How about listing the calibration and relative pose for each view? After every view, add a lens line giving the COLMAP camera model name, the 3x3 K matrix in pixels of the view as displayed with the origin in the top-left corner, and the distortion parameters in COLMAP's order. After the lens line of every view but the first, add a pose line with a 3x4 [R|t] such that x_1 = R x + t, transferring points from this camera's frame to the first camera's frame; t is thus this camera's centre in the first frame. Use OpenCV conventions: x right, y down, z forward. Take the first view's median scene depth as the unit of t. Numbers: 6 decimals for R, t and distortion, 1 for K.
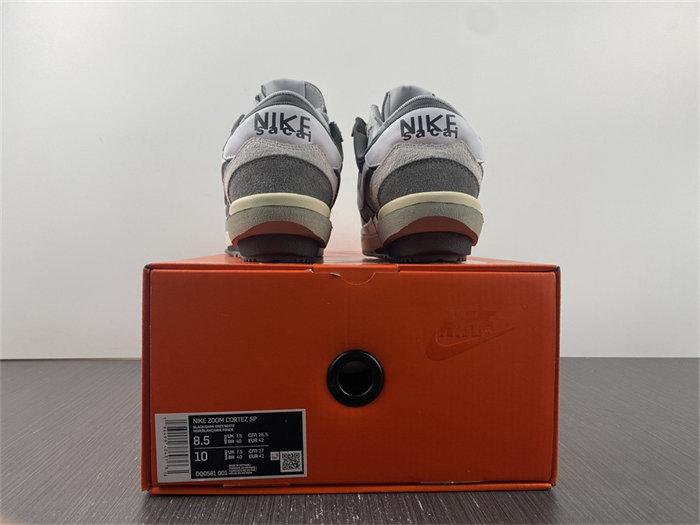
lens RADIAL K [[527.8, 0, 350.5], [0, 527.8, 265.9], [0, 0, 1]] dist [0.010984, -0.001841]
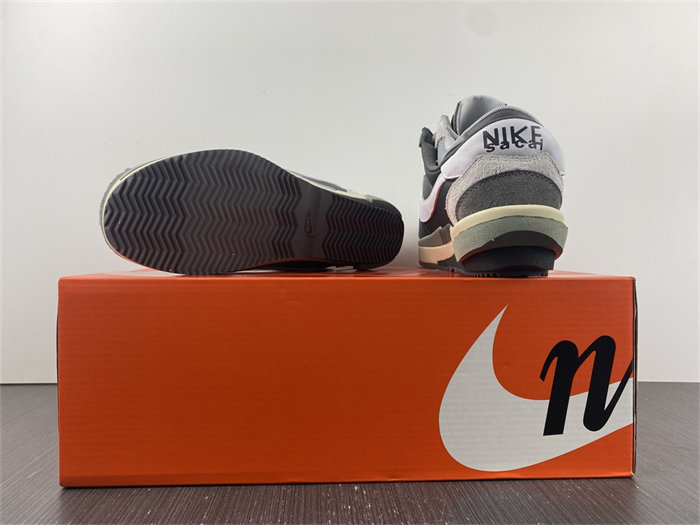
lens RADIAL K [[527.8, 0, 355.8], [0, 527.8, 264.8], [0, 0, 1]] dist [0.010984, -0.001841]
pose [[0.996886, -0.010334, 0.078177, -0.217523], [0.011482, 0.999832, -0.014254, -0.019811], [-0.078017, 0.015107, 0.996838, 0.055486]]
